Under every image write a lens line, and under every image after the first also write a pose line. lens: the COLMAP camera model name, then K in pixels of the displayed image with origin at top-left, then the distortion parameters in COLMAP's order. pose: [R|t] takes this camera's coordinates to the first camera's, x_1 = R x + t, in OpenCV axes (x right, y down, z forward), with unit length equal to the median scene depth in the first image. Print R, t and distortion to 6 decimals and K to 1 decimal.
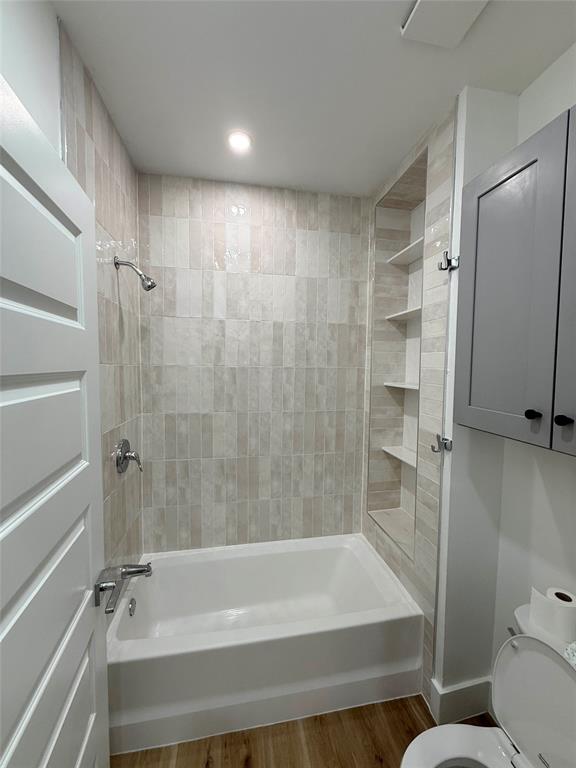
lens RADIAL K [[307.4, 0, 288.7], [0, 307.4, 381.5], [0, 0, 1]] dist [0.001290, 0.000289]
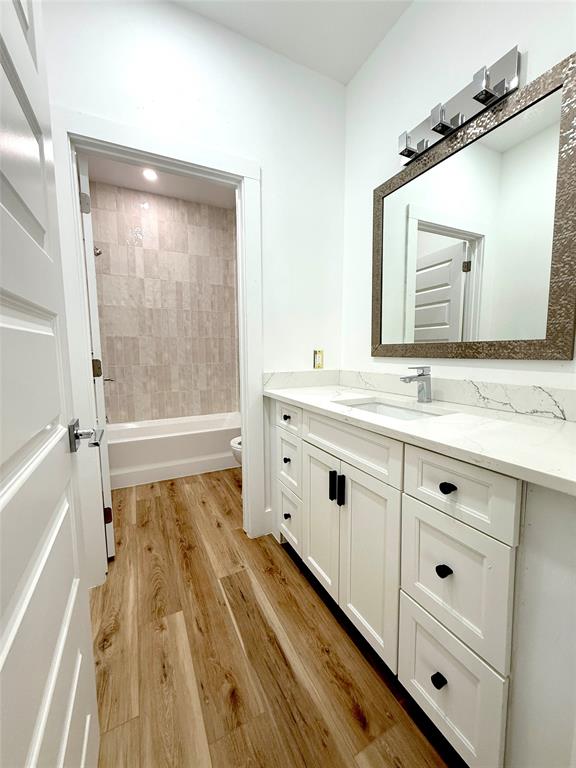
lens RADIAL K [[307.4, 0, 286.4], [0, 307.4, 381.7], [0, 0, 1]] dist [0.001290, 0.000289]
pose [[0.960107, -0.043673, 0.276201, 0.040133], [0.031185, 0.998290, 0.049445, 0.277346], [-0.277888, -0.038859, 0.959827, -0.757225]]
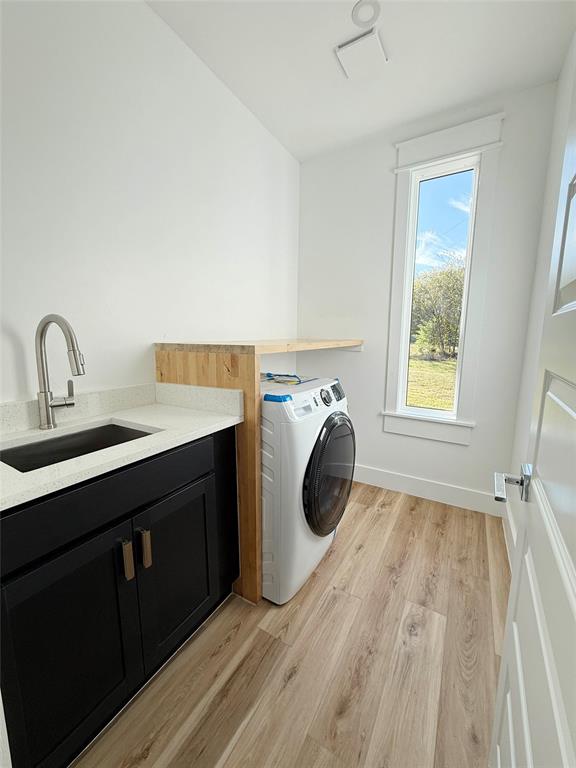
lens RADIAL K [[307.4, 0, 287.6], [0, 307.4, 384.2], [0, 0, 1]] dist [0.001290, 0.000289]
pose [[-0.755506, -0.123489, 0.643398, -0.286603], [0.020323, 0.977184, 0.211419, 0.097125], [-0.654827, 0.172804, -0.735759, 0.978023]]
